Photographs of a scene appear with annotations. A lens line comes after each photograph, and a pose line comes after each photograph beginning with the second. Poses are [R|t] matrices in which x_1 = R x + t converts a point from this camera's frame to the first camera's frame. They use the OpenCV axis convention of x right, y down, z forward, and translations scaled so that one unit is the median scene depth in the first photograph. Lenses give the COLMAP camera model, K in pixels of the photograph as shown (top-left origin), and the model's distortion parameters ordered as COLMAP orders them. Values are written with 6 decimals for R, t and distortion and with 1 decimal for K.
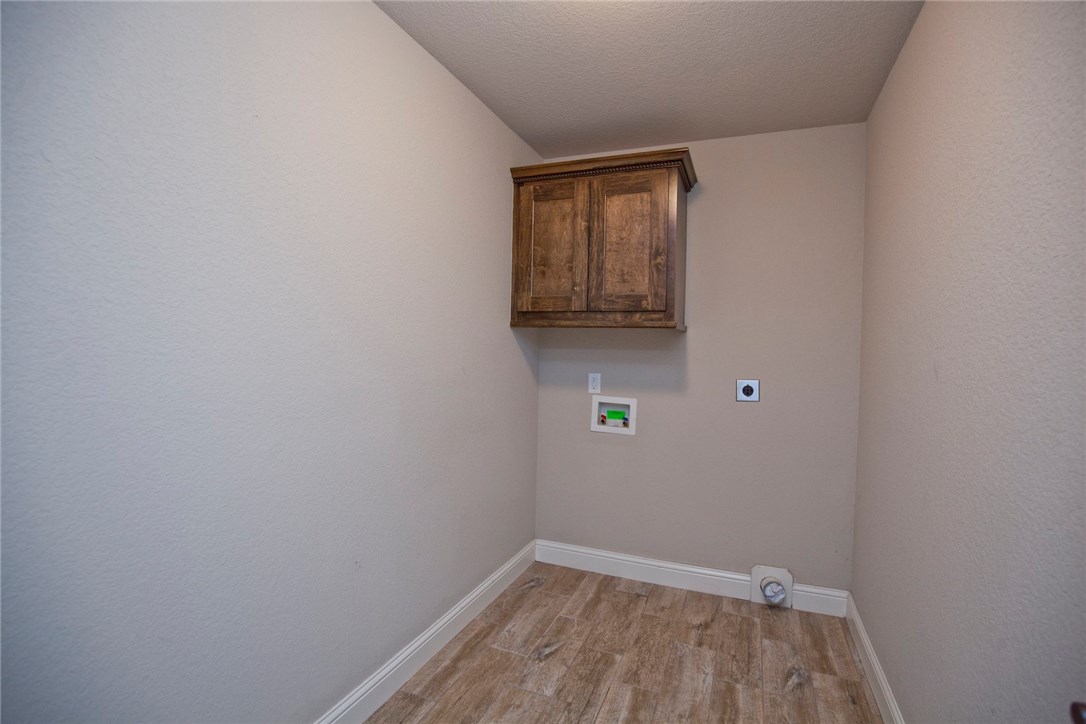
lens RADIAL K [[503.5, 0, 540.3], [0, 503.5, 359.1], [0, 0, 1]] dist [-0.028762, 0.004276]
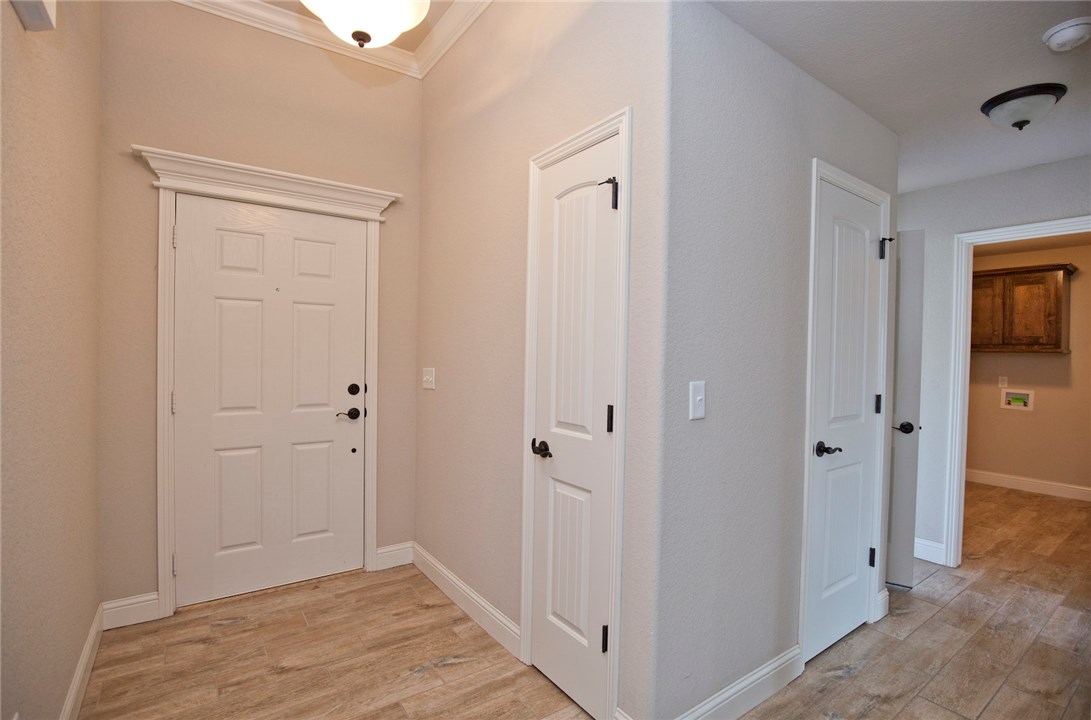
lens RADIAL K [[505.8, 0, 551.3], [0, 505.8, 360.3], [0, 0, 1]] dist [-0.028762, 0.004276]
pose [[0.851377, -0.001138, -0.524554, -0.400575], [-0.008549, 0.999835, -0.016045, 0.015492], [0.524485, 0.018145, 0.851226, -1.607254]]
